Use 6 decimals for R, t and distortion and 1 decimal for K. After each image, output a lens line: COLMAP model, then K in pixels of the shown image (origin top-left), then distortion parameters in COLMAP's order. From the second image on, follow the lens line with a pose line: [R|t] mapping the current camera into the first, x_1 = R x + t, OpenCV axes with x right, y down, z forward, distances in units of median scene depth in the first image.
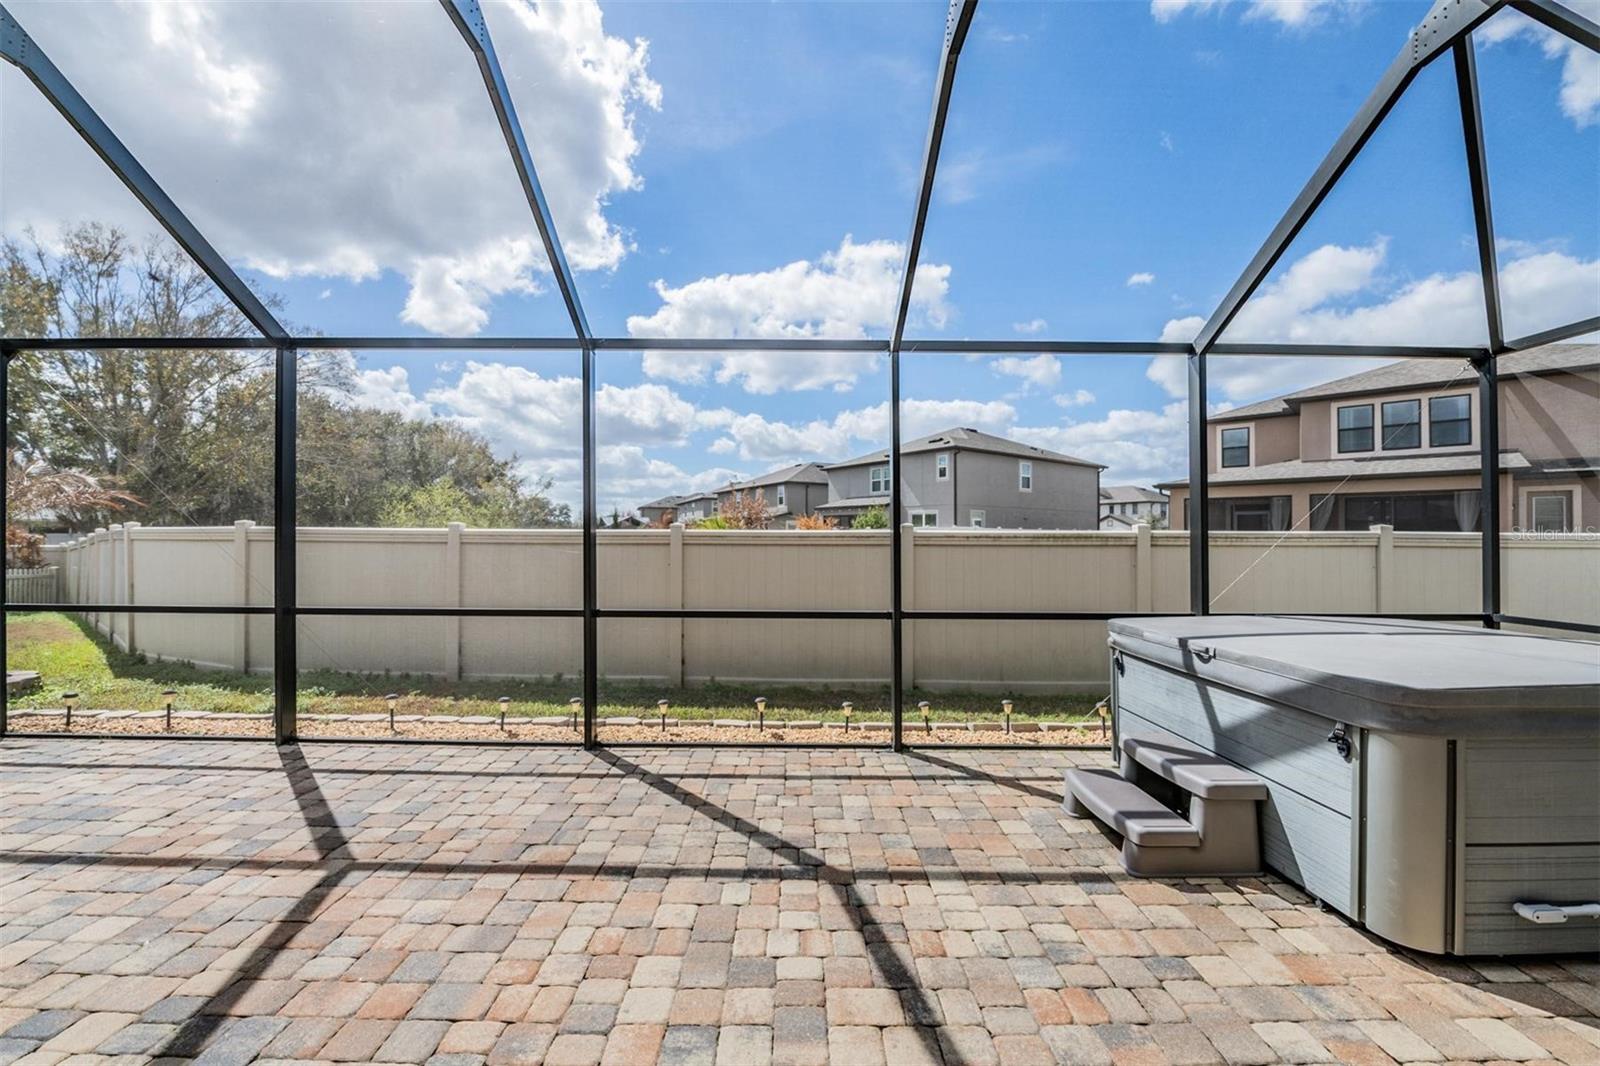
lens RADIAL K [[639.0, 0, 800.9], [0, 639.0, 538.9], [0, 0, 1]] dist [-0.005534, -0.005226]
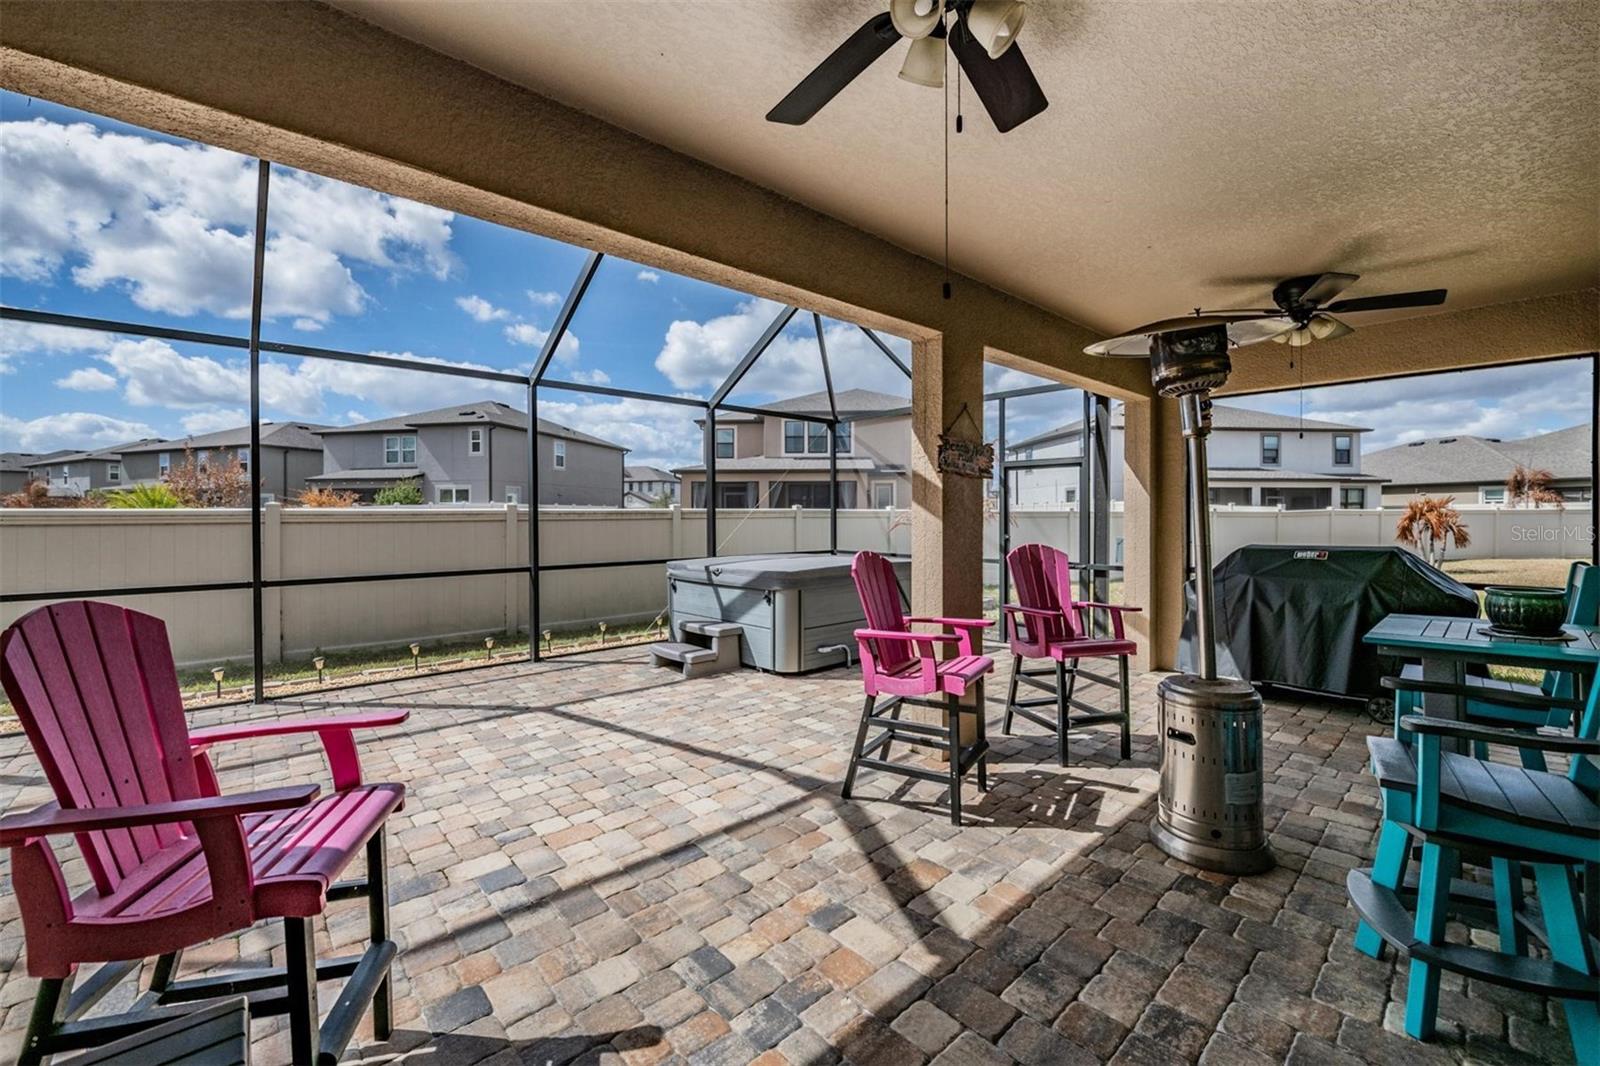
lens RADIAL K [[647.8, 0, 800.1], [0, 647.8, 540.1], [0, 0, 1]] dist [-0.002962, -0.005941]
pose [[0.754061, -0.034937, 0.655874, -0.063133], [0.008193, 0.999007, 0.043795, -0.000484], [-0.656753, -0.027650, 0.753599, -0.089190]]
